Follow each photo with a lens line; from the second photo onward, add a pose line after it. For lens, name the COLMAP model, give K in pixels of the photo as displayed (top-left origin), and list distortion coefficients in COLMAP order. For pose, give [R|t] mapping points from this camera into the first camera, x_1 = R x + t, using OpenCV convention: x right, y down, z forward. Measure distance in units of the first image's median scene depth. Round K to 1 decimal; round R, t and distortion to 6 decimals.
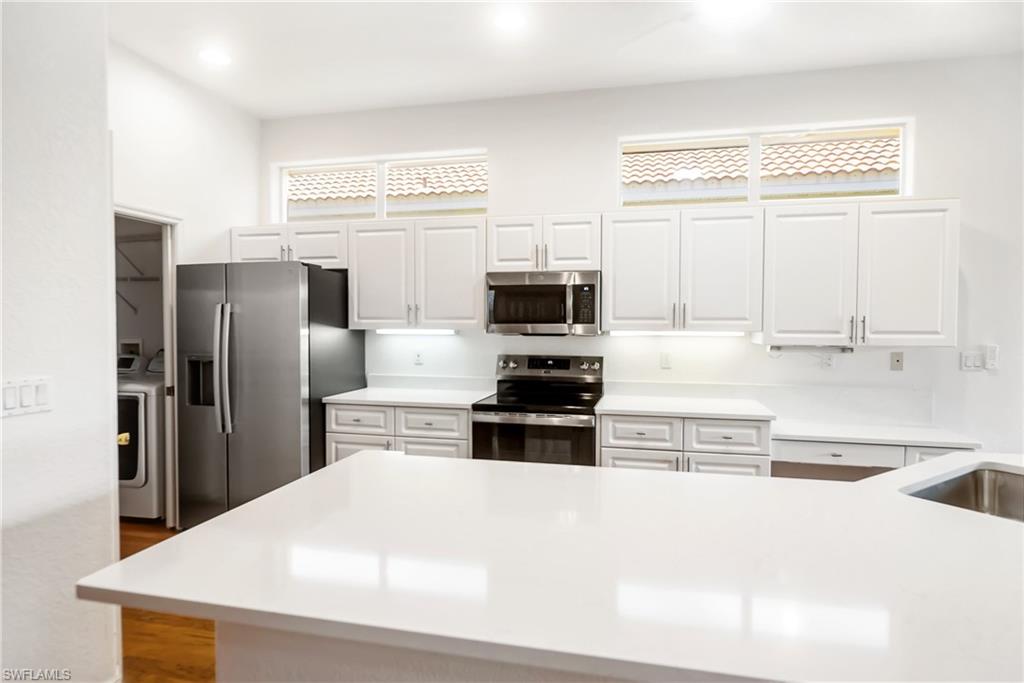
lens RADIAL K [[622.2, 0, 512.0], [0, 622.2, 341.5], [0, 0, 1]] dist [0.003512, 0.000837]
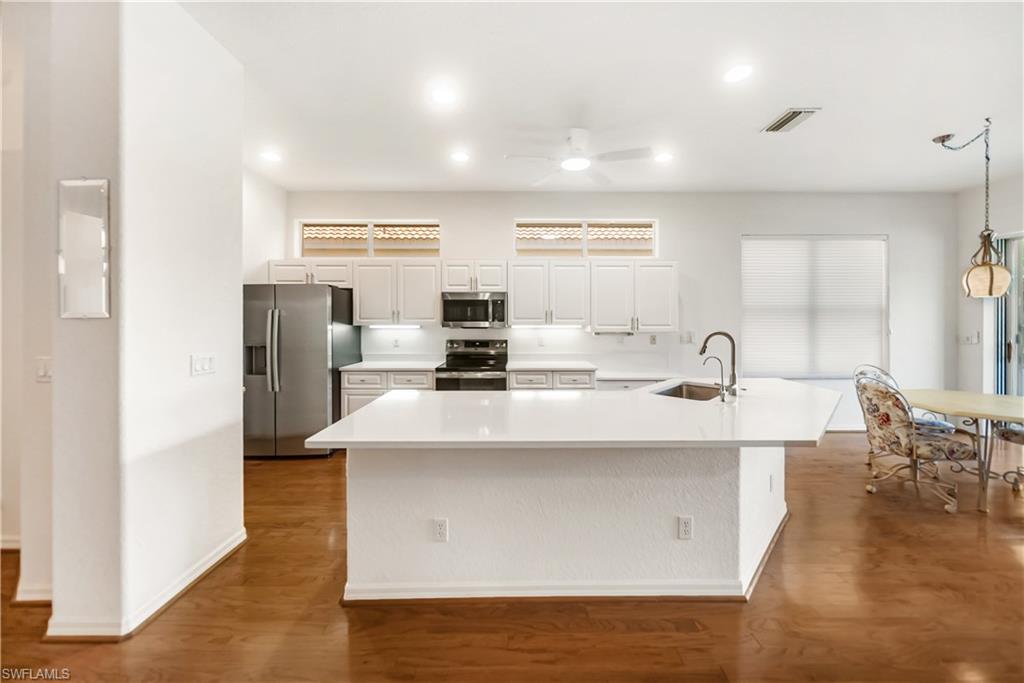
lens RADIAL K [[569.3, 0, 513.7], [0, 569.3, 314.8], [0, 0, 1]] dist [0.001145, 0.000129]
pose [[0.964960, -0.001145, 0.262395, -0.260458], [0.011327, 0.999240, -0.037293, 0.013552], [-0.262153, 0.038959, 0.964240, -0.573506]]
